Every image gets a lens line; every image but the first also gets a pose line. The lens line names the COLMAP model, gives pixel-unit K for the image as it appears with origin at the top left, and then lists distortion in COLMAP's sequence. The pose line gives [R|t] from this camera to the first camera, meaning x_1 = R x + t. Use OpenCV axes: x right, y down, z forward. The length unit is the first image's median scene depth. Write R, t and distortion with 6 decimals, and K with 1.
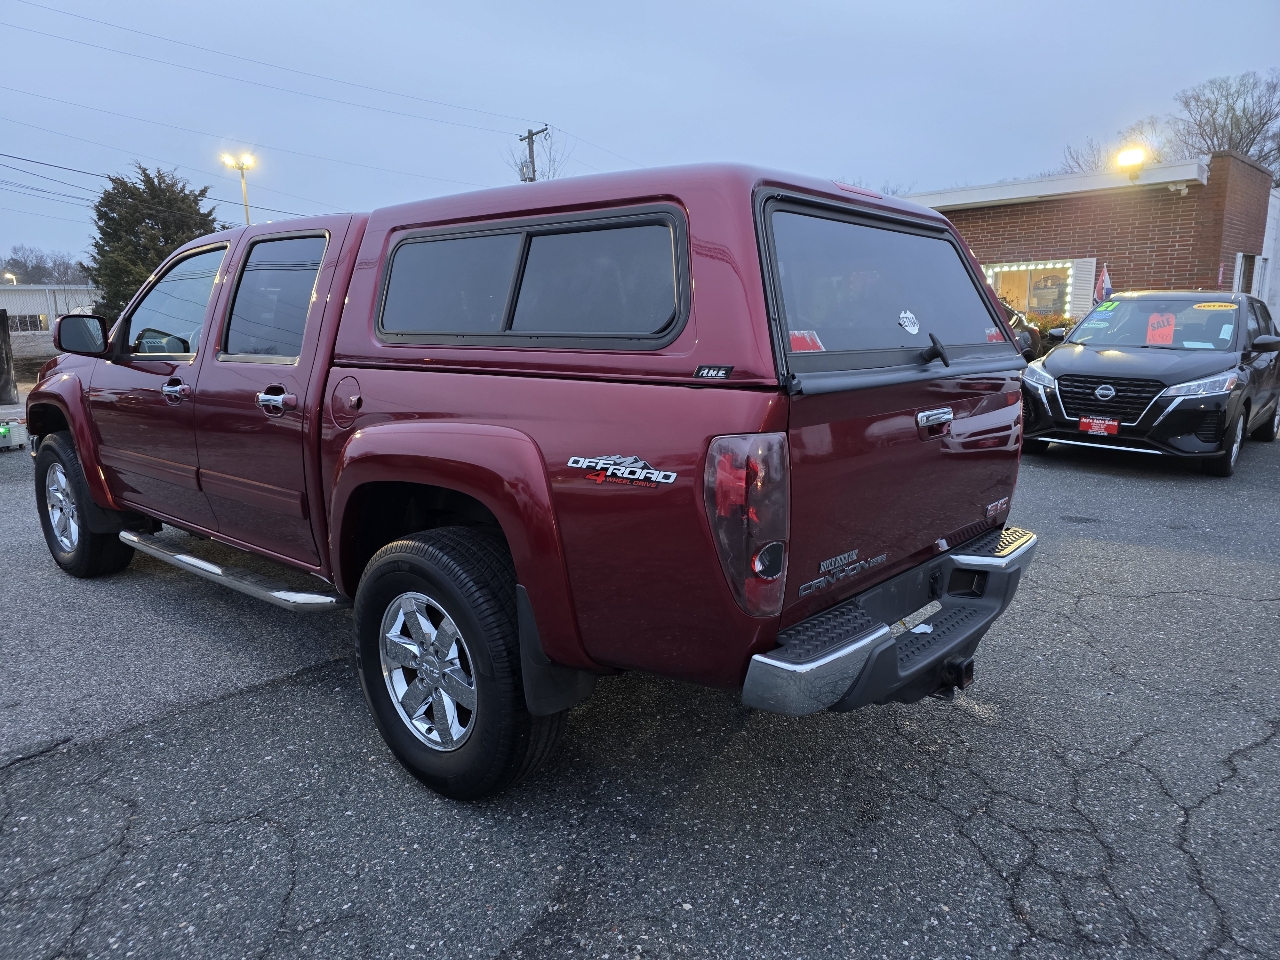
lens RADIAL K [[856.5, 0, 635.7], [0, 856.5, 483.2], [0, 0, 1]] dist [0.056439, -0.043031]
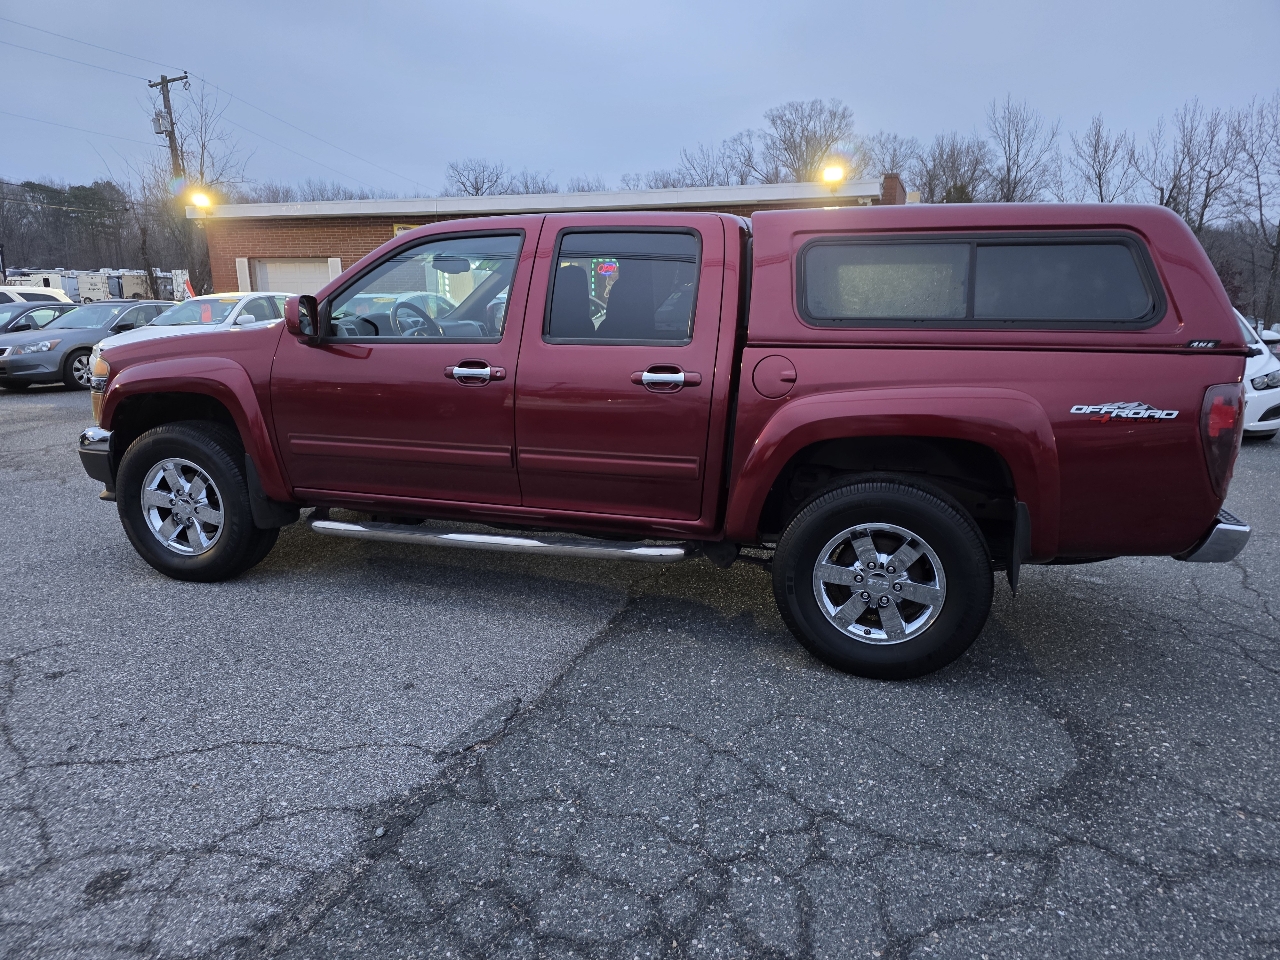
lens RADIAL K [[856.5, 0, 637.0], [0, 856.5, 488.4], [0, 0, 1]] dist [0.056439, -0.043031]
pose [[0.913848, -0.072988, 0.399443, -1.123392], [0.062012, 0.997259, 0.040352, 0.002385], [-0.401293, -0.012105, 0.915870, -0.026135]]
